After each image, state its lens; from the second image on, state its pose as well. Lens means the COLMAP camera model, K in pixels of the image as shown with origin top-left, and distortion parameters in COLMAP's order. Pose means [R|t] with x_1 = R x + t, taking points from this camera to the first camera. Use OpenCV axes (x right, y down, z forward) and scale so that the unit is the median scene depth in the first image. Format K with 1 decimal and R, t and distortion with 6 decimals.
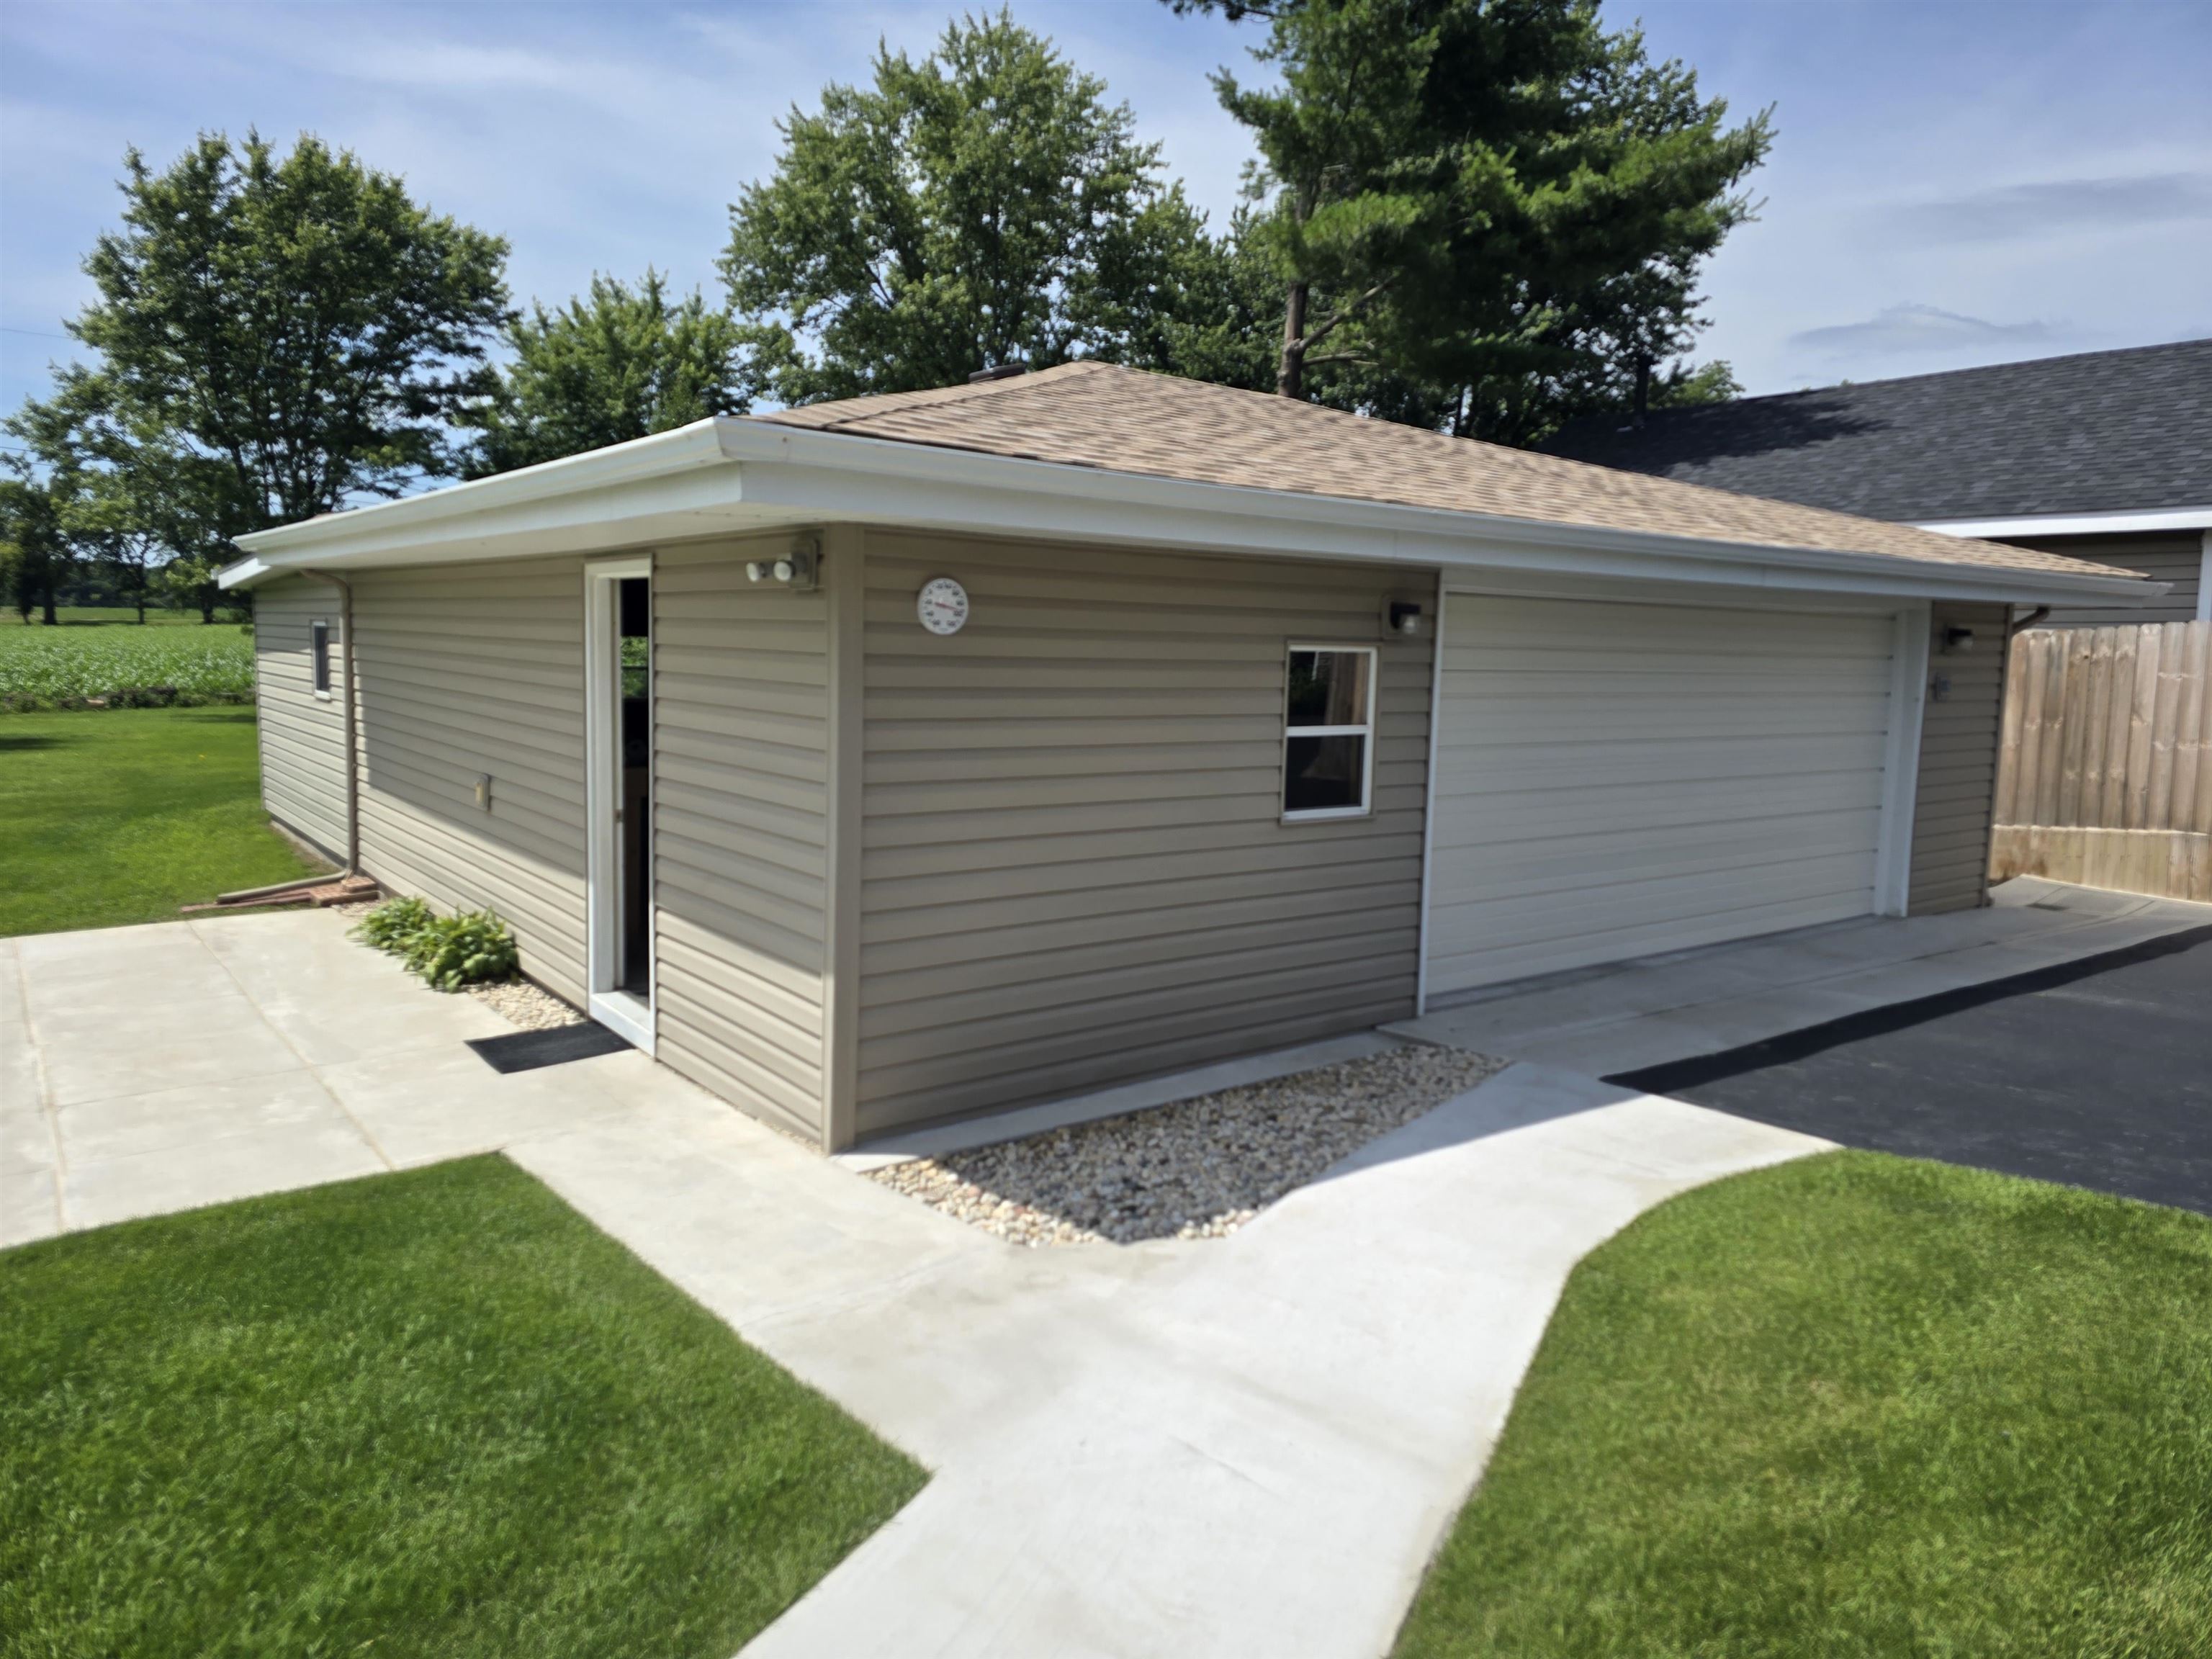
lens RADIAL K [[1489.0, 0, 1111.9], [0, 1489.0, 828.5], [0, 0, 1]] dist [0.069534, -0.063392]
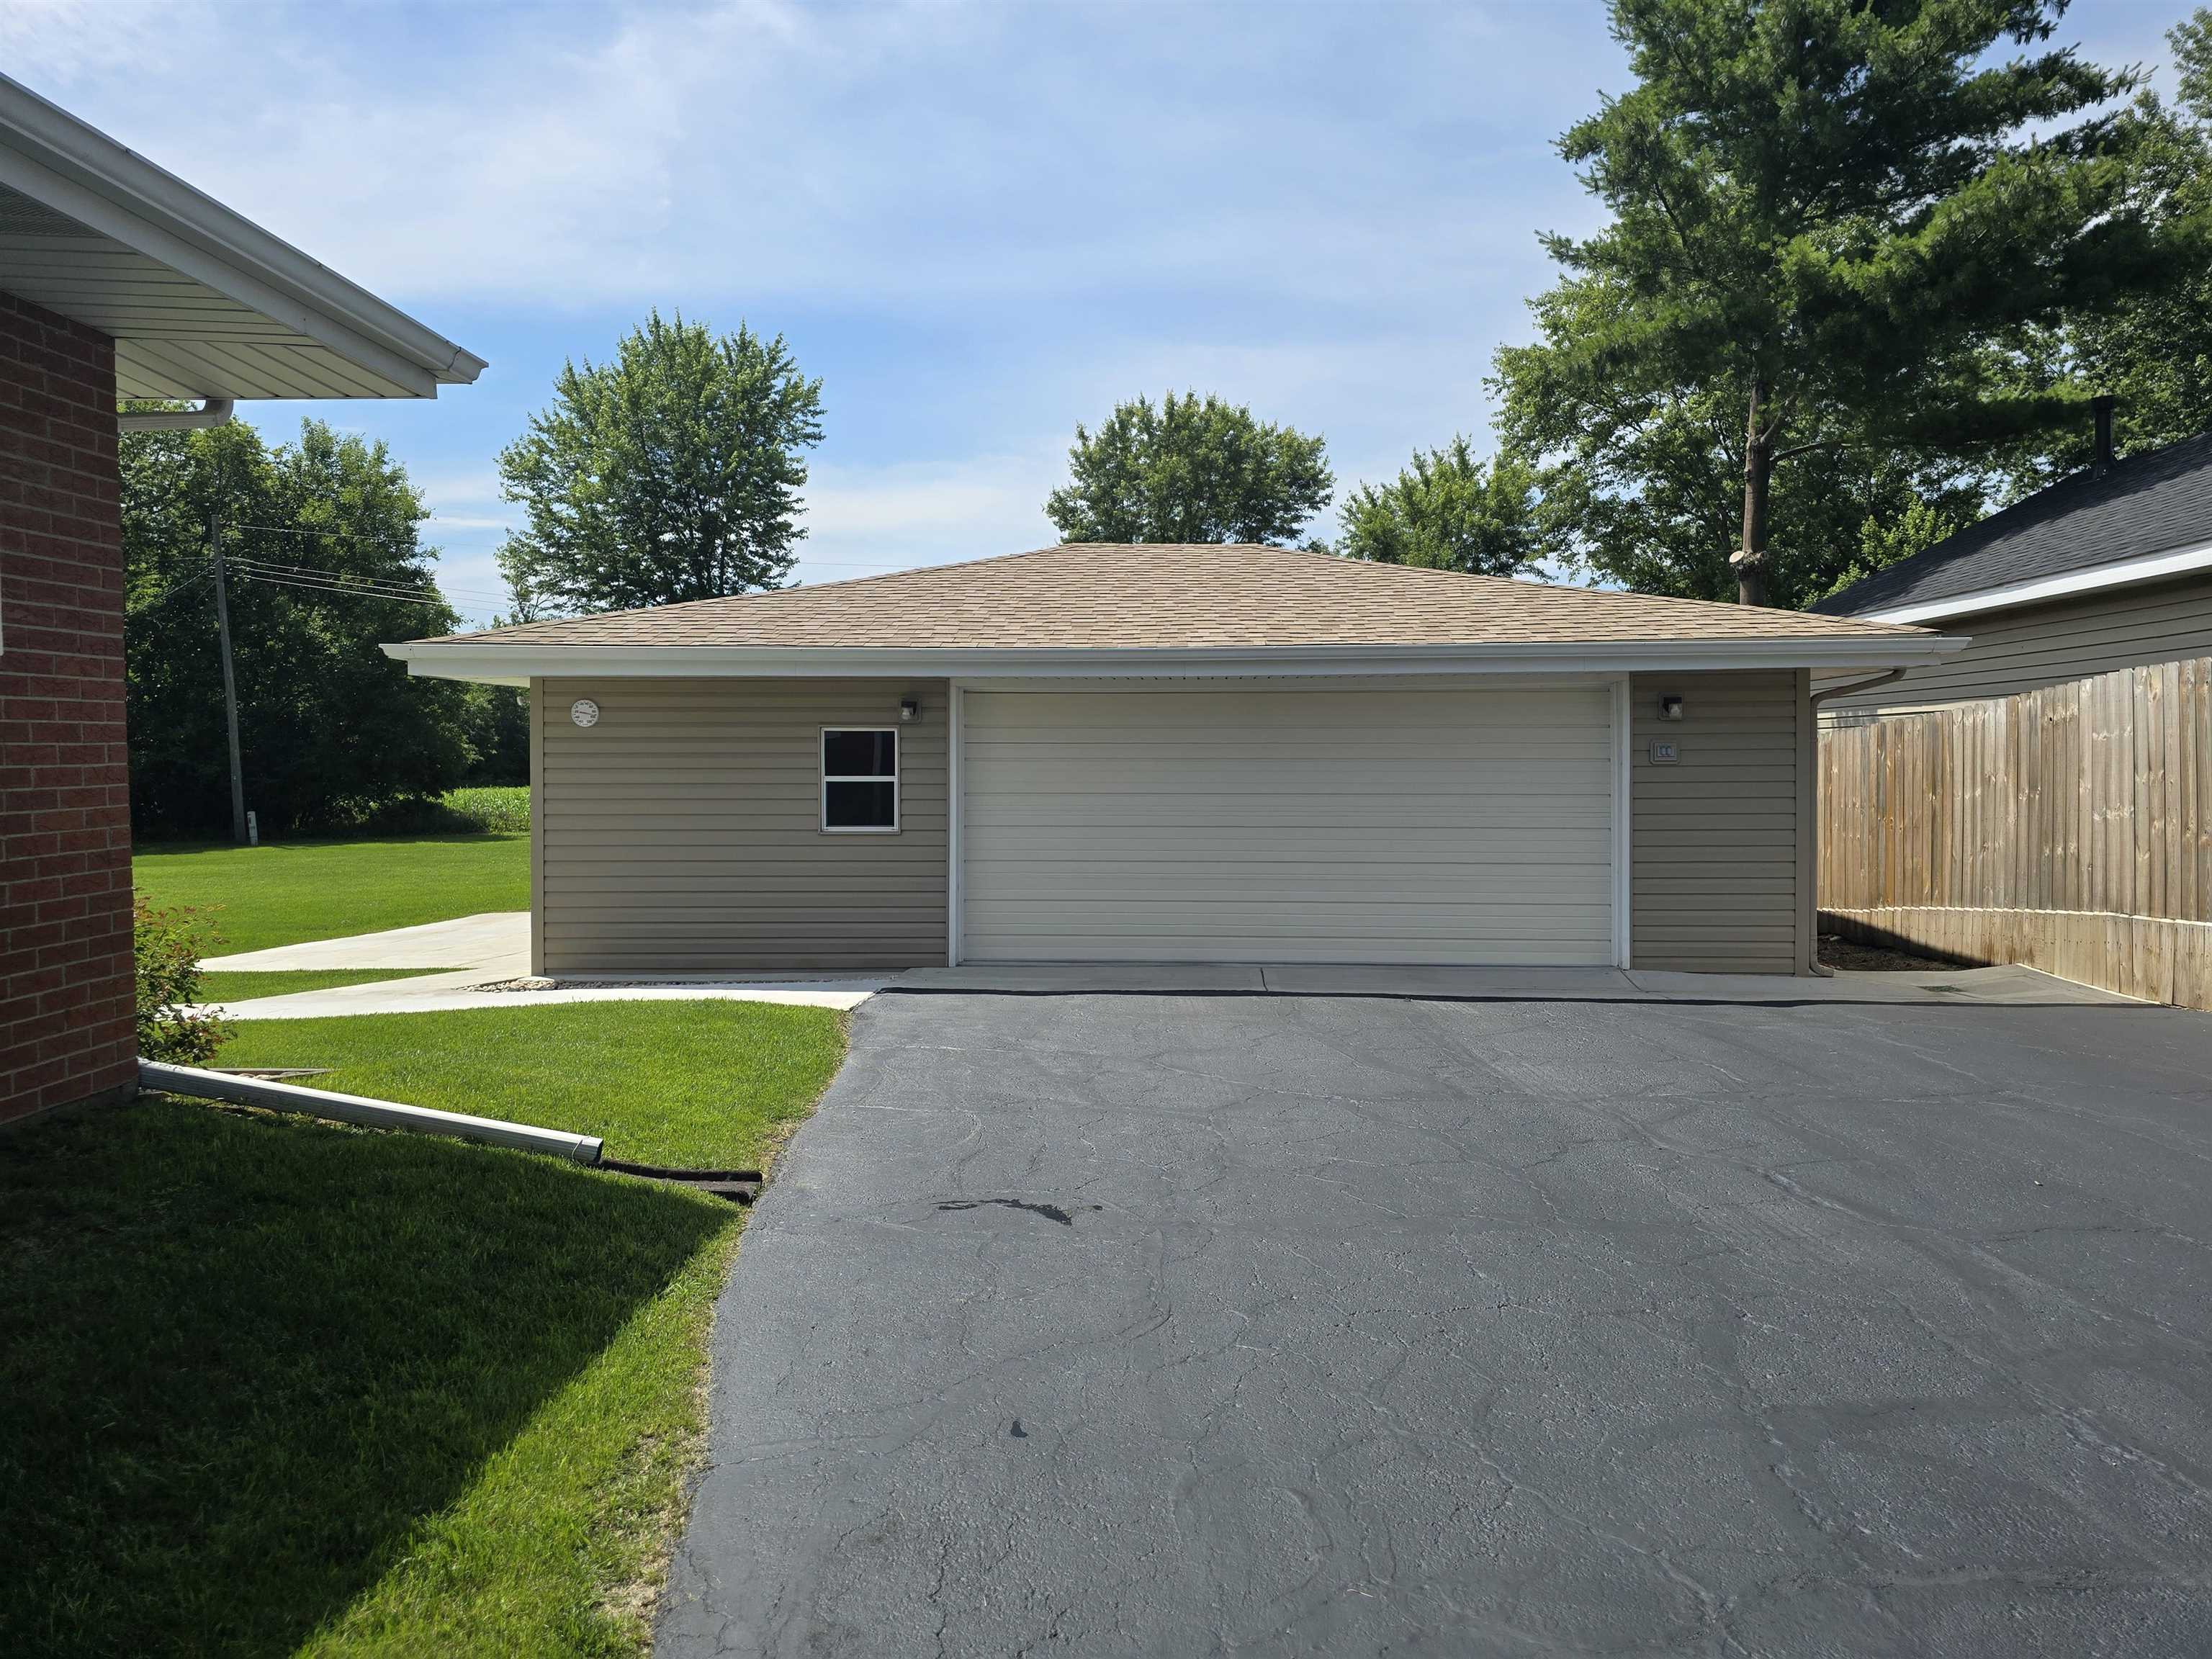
lens RADIAL K [[1489.0, 0, 1093.9], [0, 1489.0, 816.4], [0, 0, 1]] dist [0.069534, -0.063392]
pose [[0.747770, 0.003249, -0.663950, 0.802892], [-0.063477, 0.995757, -0.066618, 0.038717], [0.660916, 0.091961, 0.744804, -0.029304]]
